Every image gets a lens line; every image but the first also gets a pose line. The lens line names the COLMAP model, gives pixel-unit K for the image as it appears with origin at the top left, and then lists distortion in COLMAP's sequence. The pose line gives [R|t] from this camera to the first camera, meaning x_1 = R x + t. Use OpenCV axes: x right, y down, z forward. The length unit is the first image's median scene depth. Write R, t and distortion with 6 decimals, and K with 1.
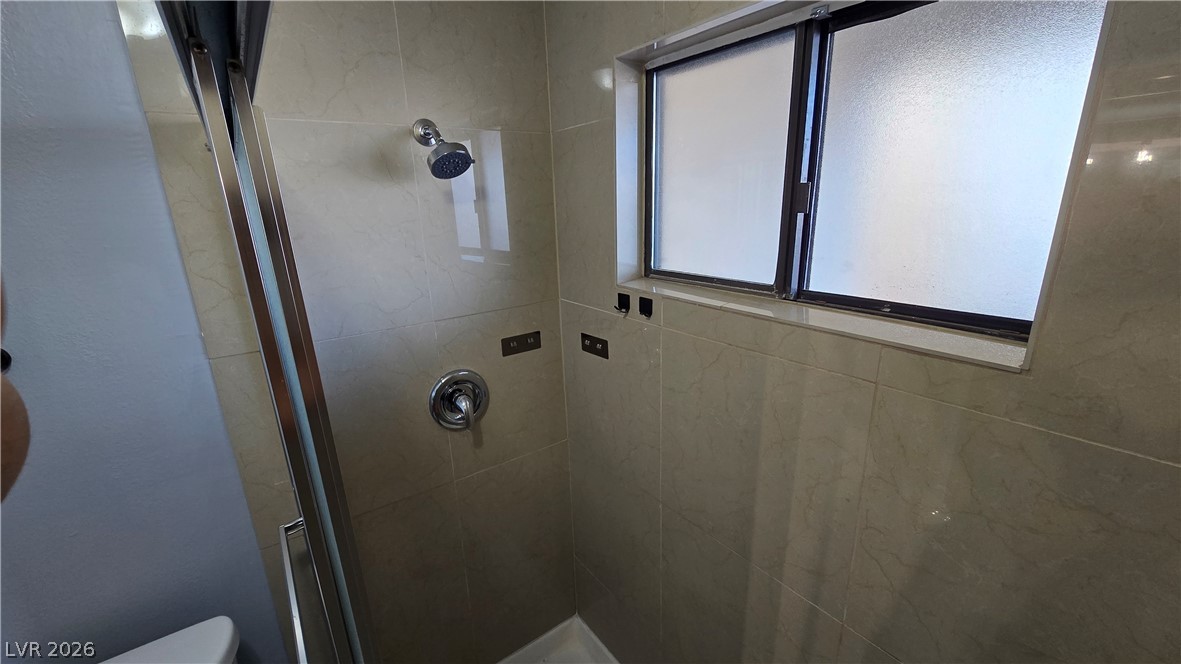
lens RADIAL K [[482.6, 0, 585.9], [0, 482.6, 337.0], [0, 0, 1]] dist [0.000044, -0.000300]
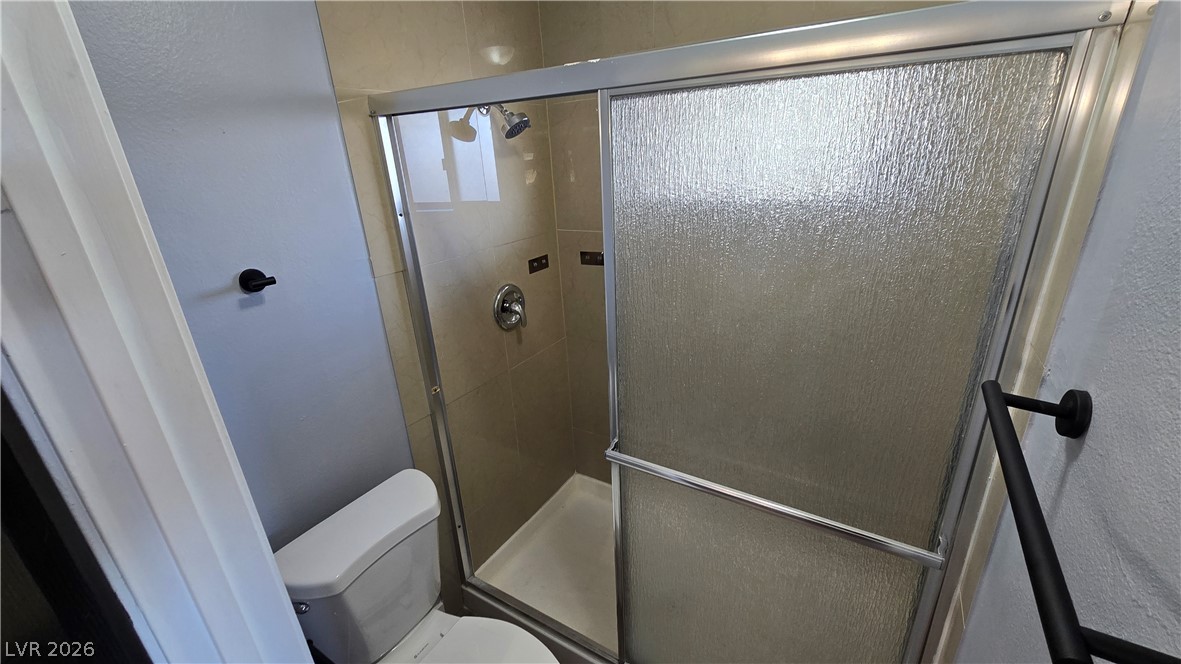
lens RADIAL K [[482.6, 0, 585.9], [0, 482.6, 337.0], [0, 0, 1]] dist [0.000044, -0.000300]
pose [[0.929606, -0.149220, 0.336995, -0.503516], [0.127450, 0.988113, 0.085959, 0.117807], [-0.345816, -0.036958, 0.937574, -0.325348]]
